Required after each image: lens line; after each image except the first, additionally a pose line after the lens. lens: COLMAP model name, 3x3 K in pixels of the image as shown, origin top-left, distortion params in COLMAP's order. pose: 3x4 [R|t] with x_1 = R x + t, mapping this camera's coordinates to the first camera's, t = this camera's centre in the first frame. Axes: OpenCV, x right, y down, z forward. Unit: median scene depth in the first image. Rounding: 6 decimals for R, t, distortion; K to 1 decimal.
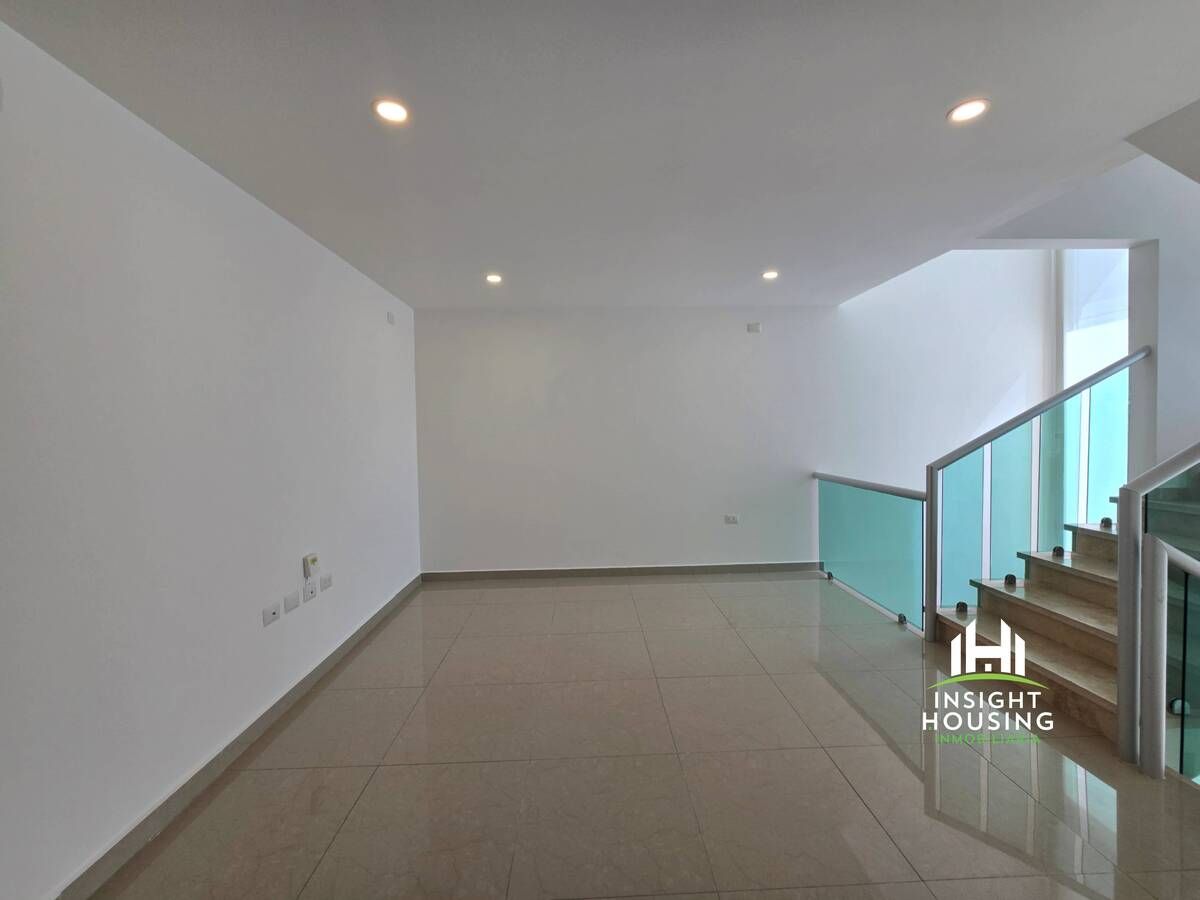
lens RADIAL K [[484.4, 0, 595.8], [0, 484.4, 445.5], [0, 0, 1]] dist [0.003865, 0.000652]
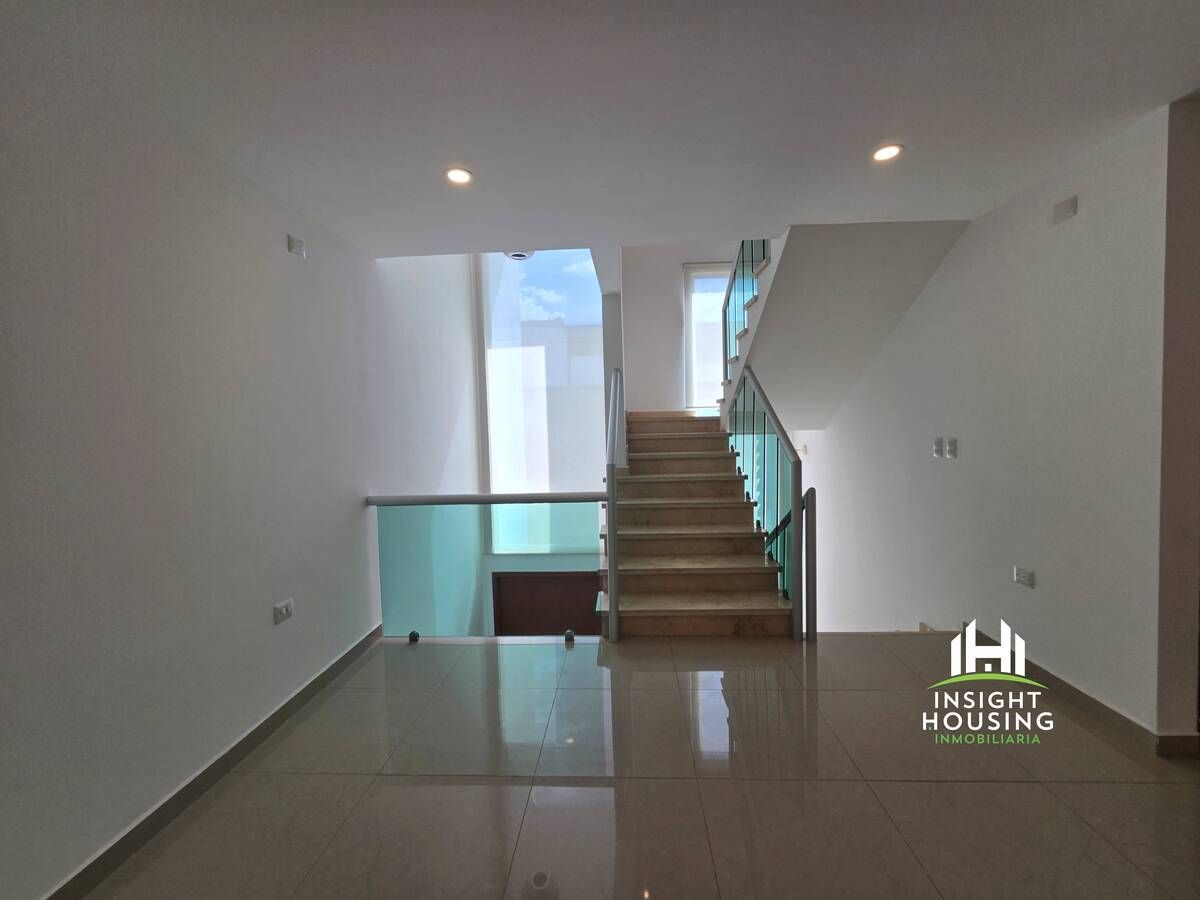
lens RADIAL K [[484.4, 0, 597.6], [0, 484.4, 448.1], [0, 0, 1]] dist [0.003865, 0.000652]
pose [[0.093153, -0.037222, 0.994956, -0.191964], [0.061125, 0.997630, 0.031599, -0.014652], [-0.993774, 0.057873, 0.095208, 0.631874]]
